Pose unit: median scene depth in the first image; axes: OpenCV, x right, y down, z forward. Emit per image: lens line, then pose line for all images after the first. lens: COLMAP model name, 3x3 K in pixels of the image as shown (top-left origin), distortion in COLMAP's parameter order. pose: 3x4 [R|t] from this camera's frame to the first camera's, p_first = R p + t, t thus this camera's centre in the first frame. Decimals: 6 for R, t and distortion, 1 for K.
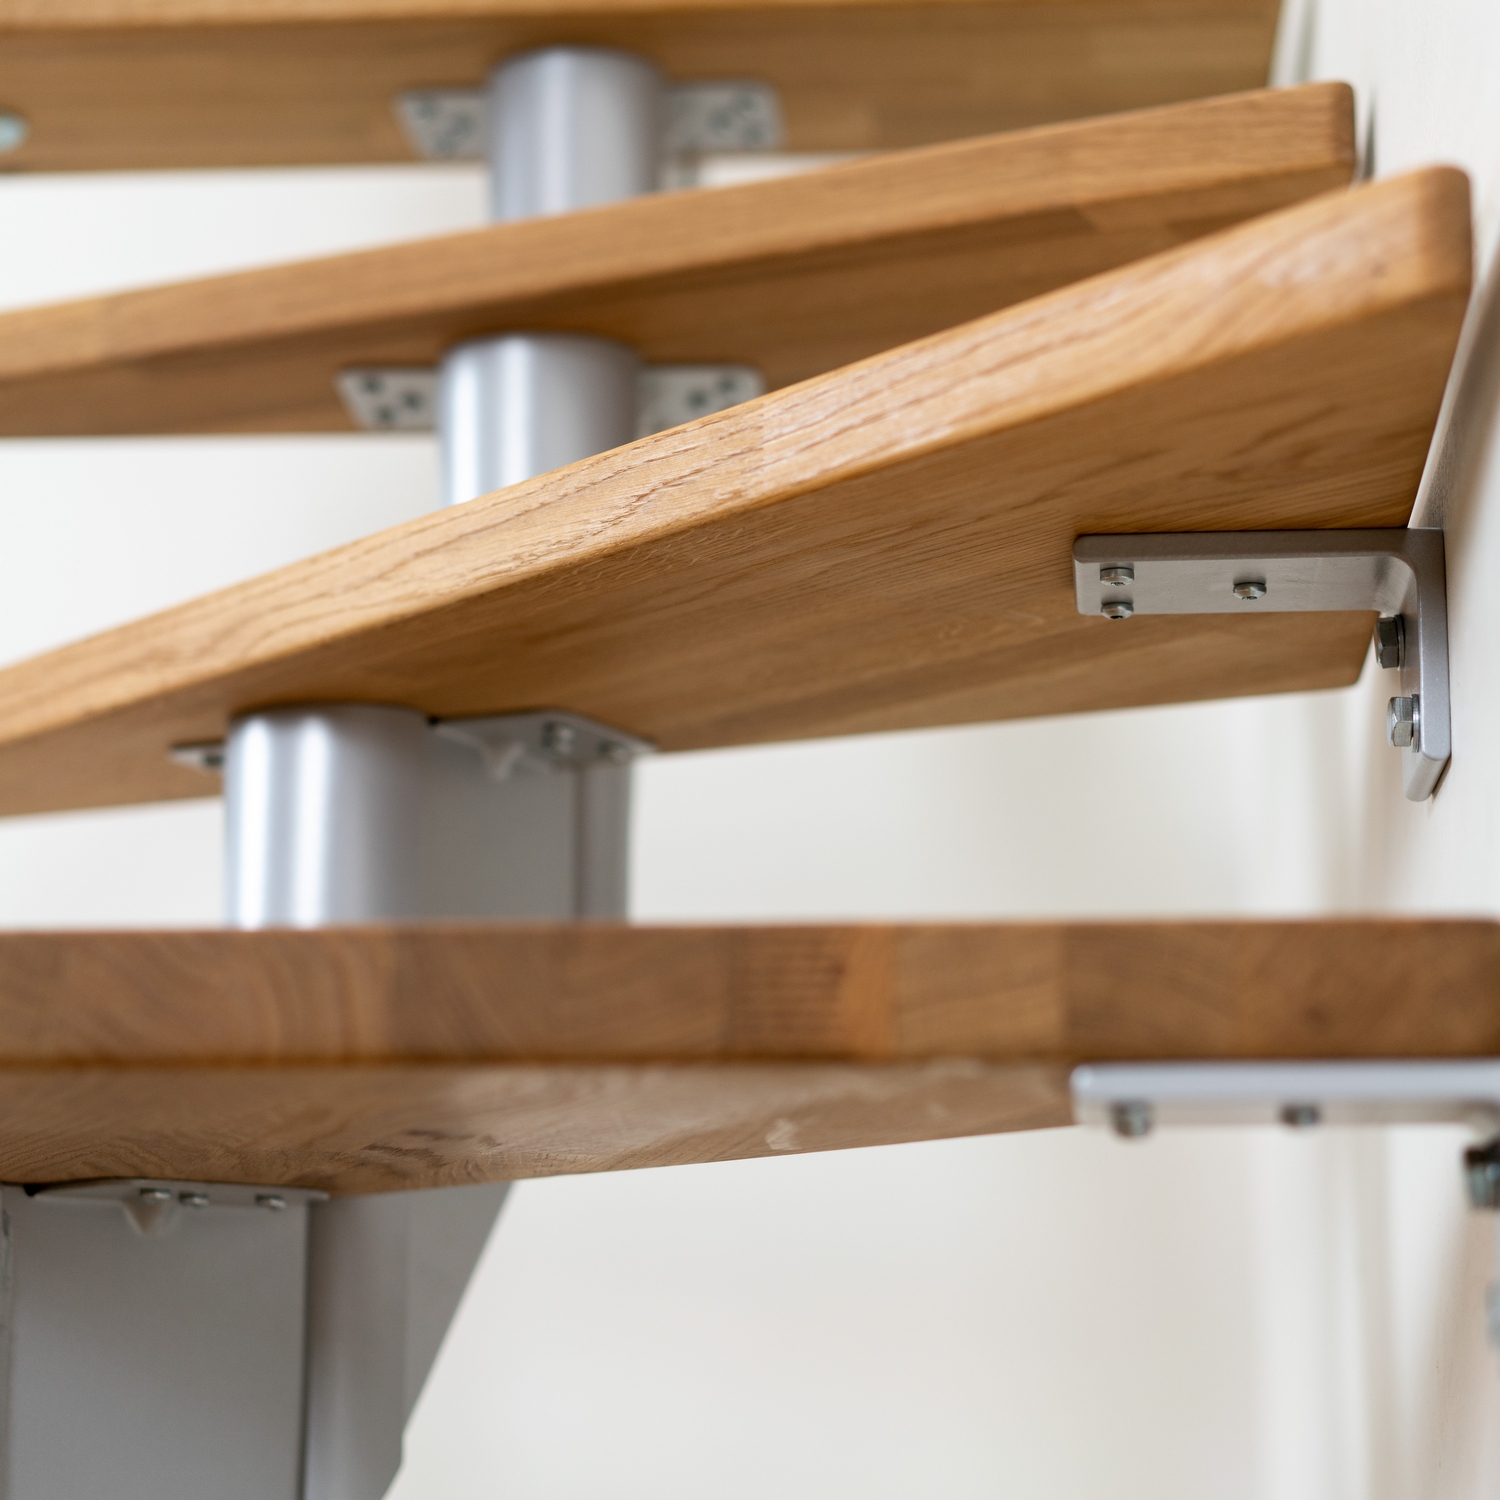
lens RADIAL K [[3588.8, 0, 729.2], [0, 3588.8, 750.8], [0, 0, 1]] dist [0.016644, -0.126672]
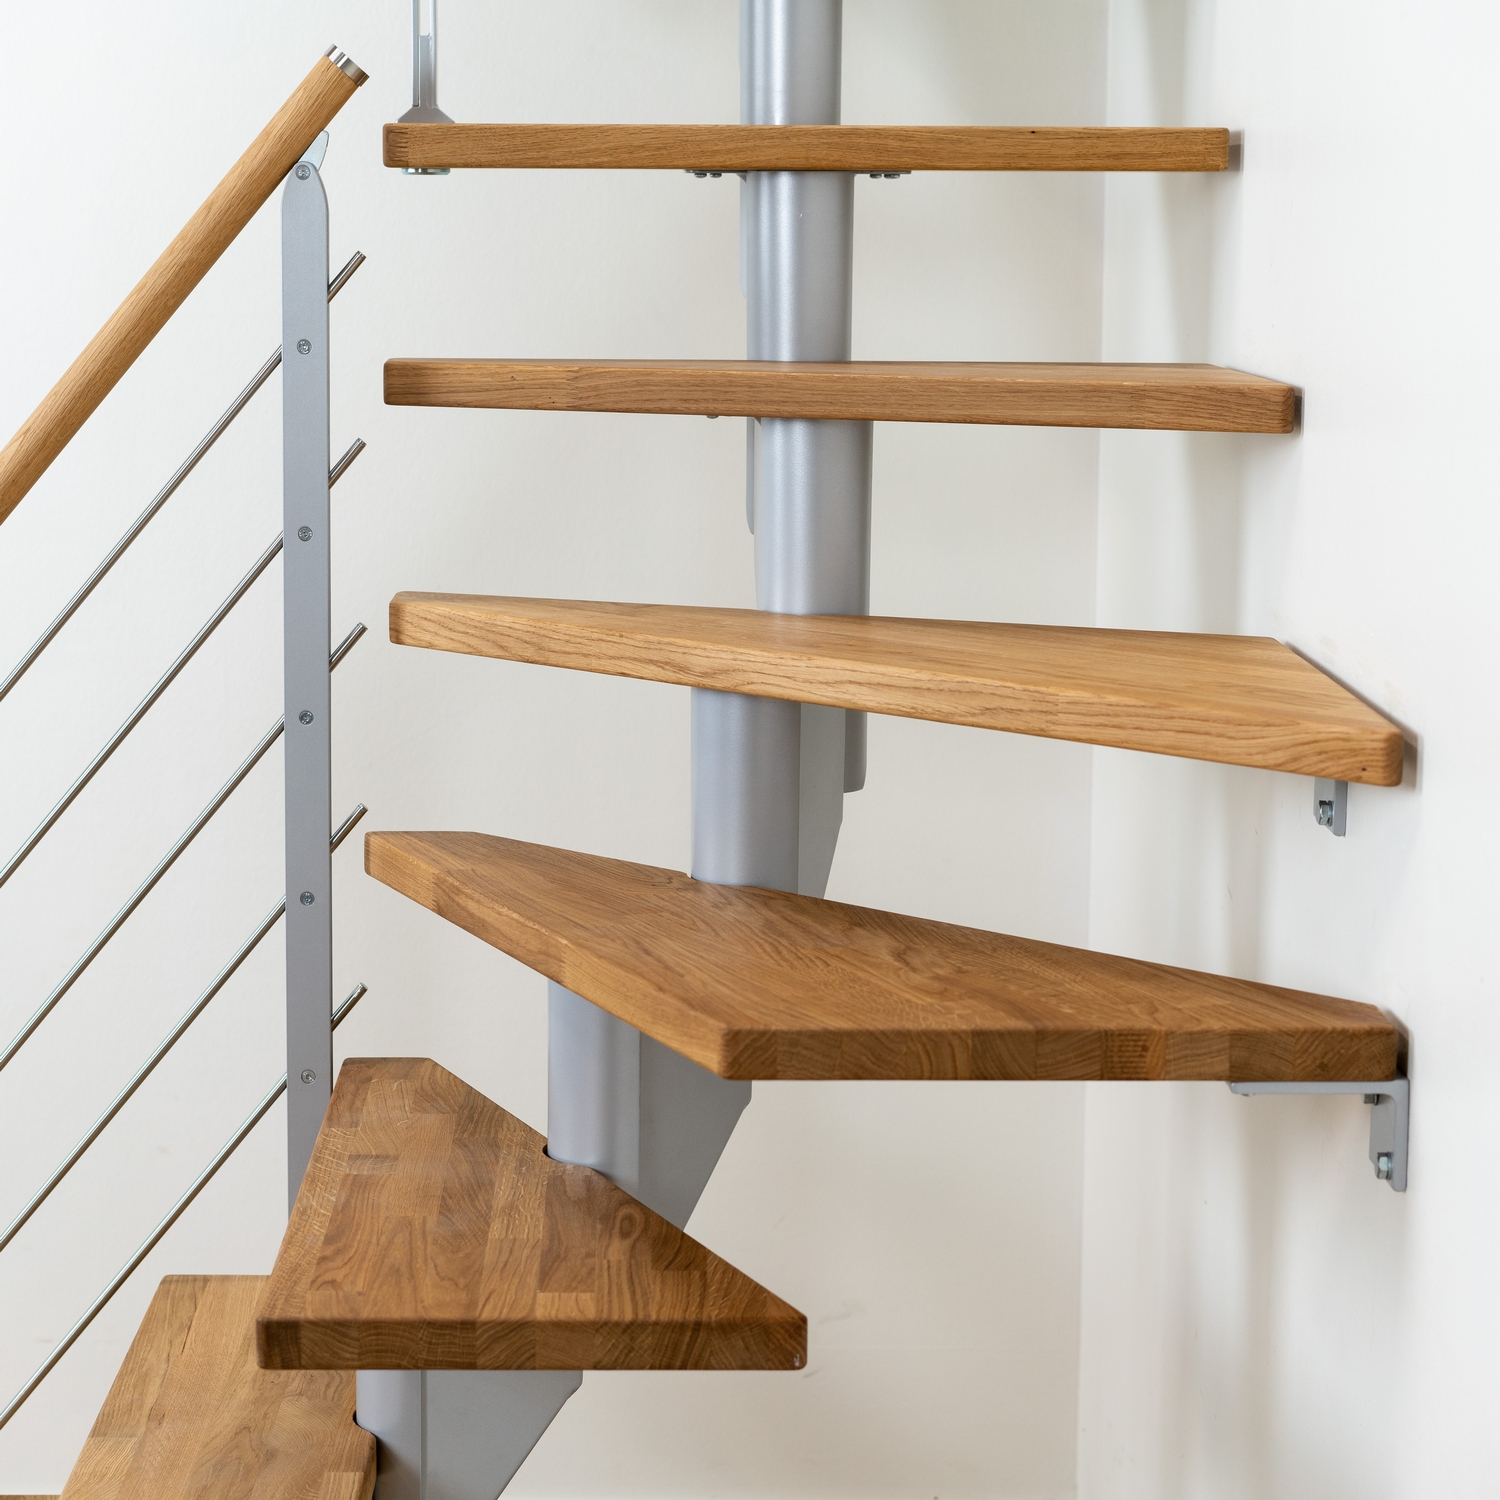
lens RADIAL K [[3588.8, 0, 729.2], [0, 3588.8, 750.8], [0, 0, 1]] dist [0.016644, -0.126672]
pose [[0.991266, -0.023489, 0.129768, -0.466501], [-0.023515, 0.936758, 0.349188, -0.809490], [-0.129763, -0.349190, 0.928024, -1.015061]]
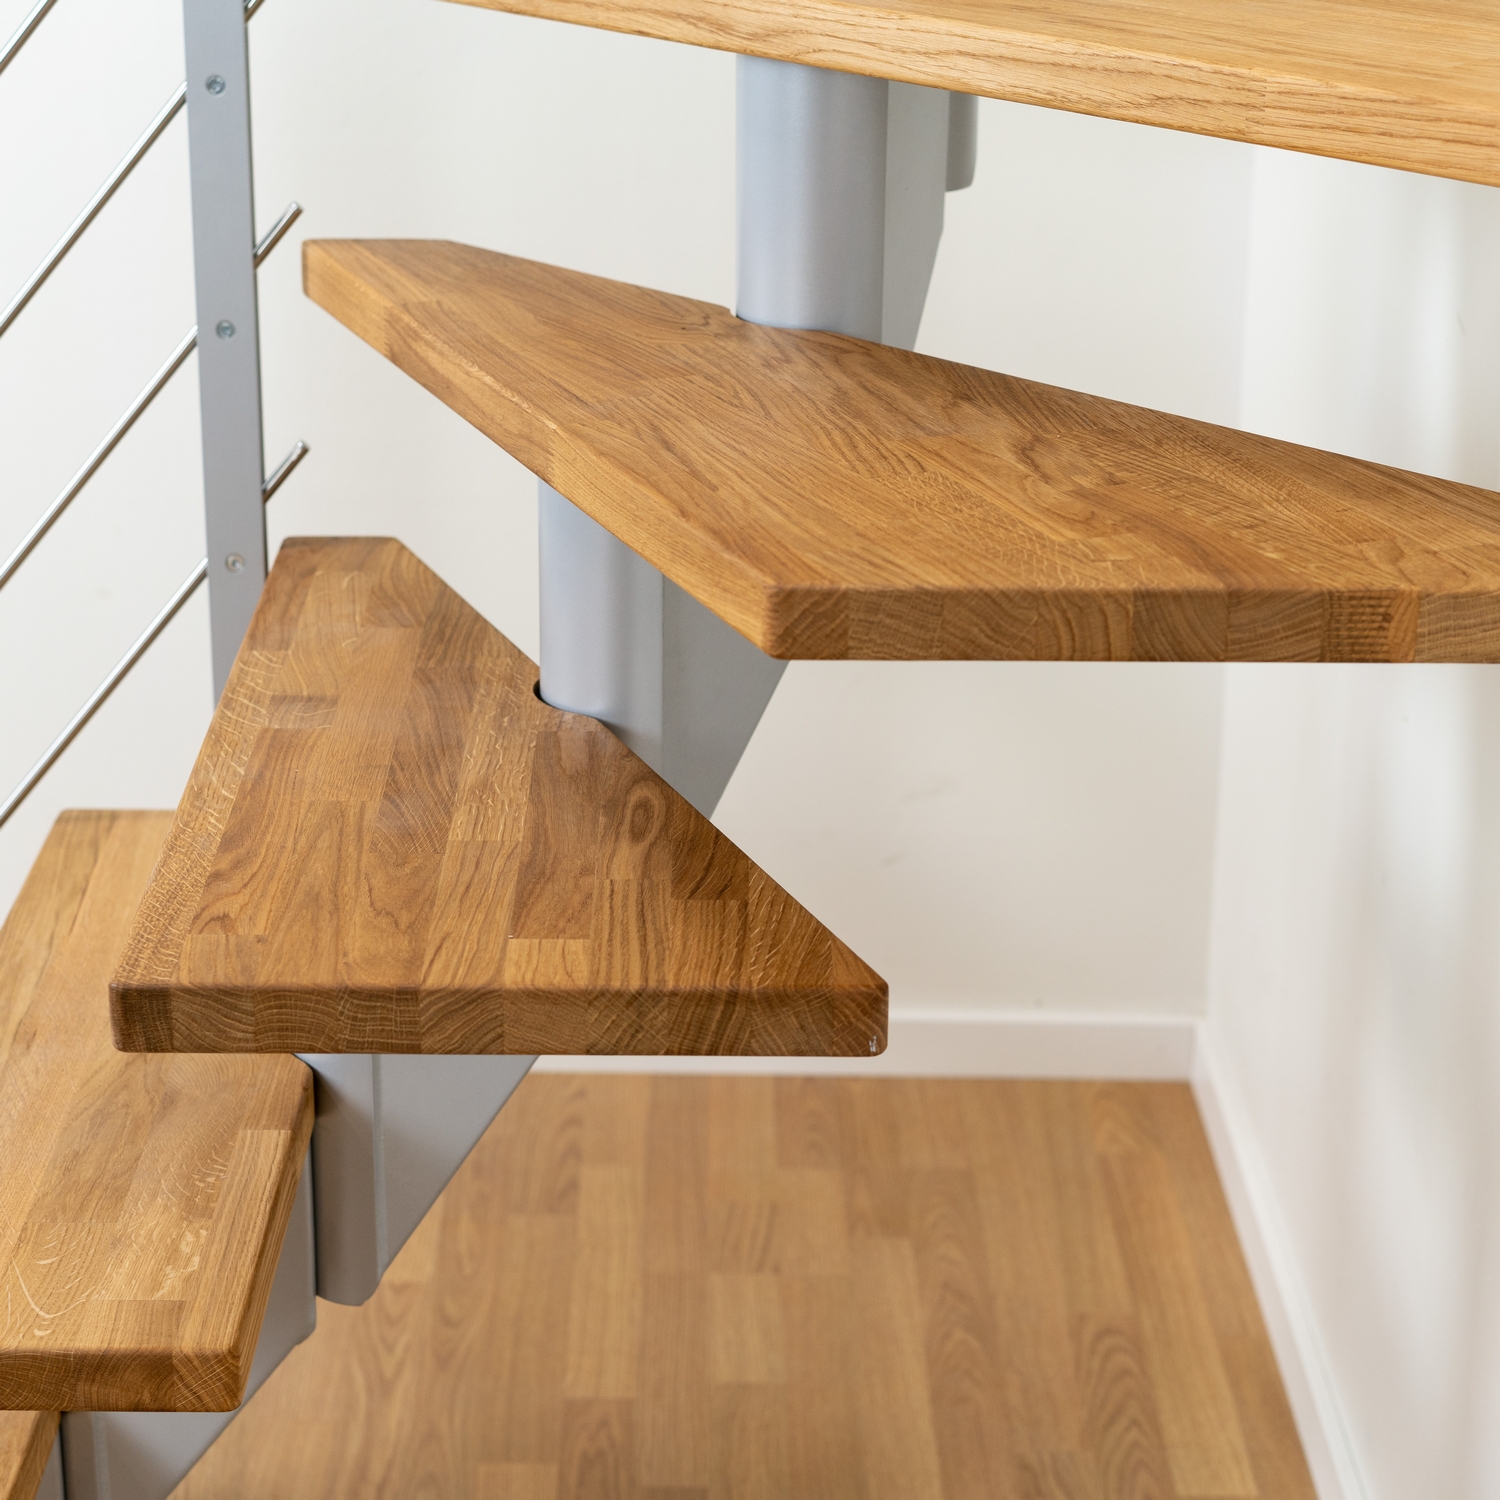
lens RADIAL K [[3588.8, 0, 729.2], [0, 3588.8, 750.8], [0, 0, 1]] dist [0.016644, -0.126672]
pose [[0.994054, -0.042037, 0.100450, -0.368845], [-0.017517, 0.848735, 0.528529, -0.634775], [-0.107473, -0.527145, 0.842952, -0.393232]]
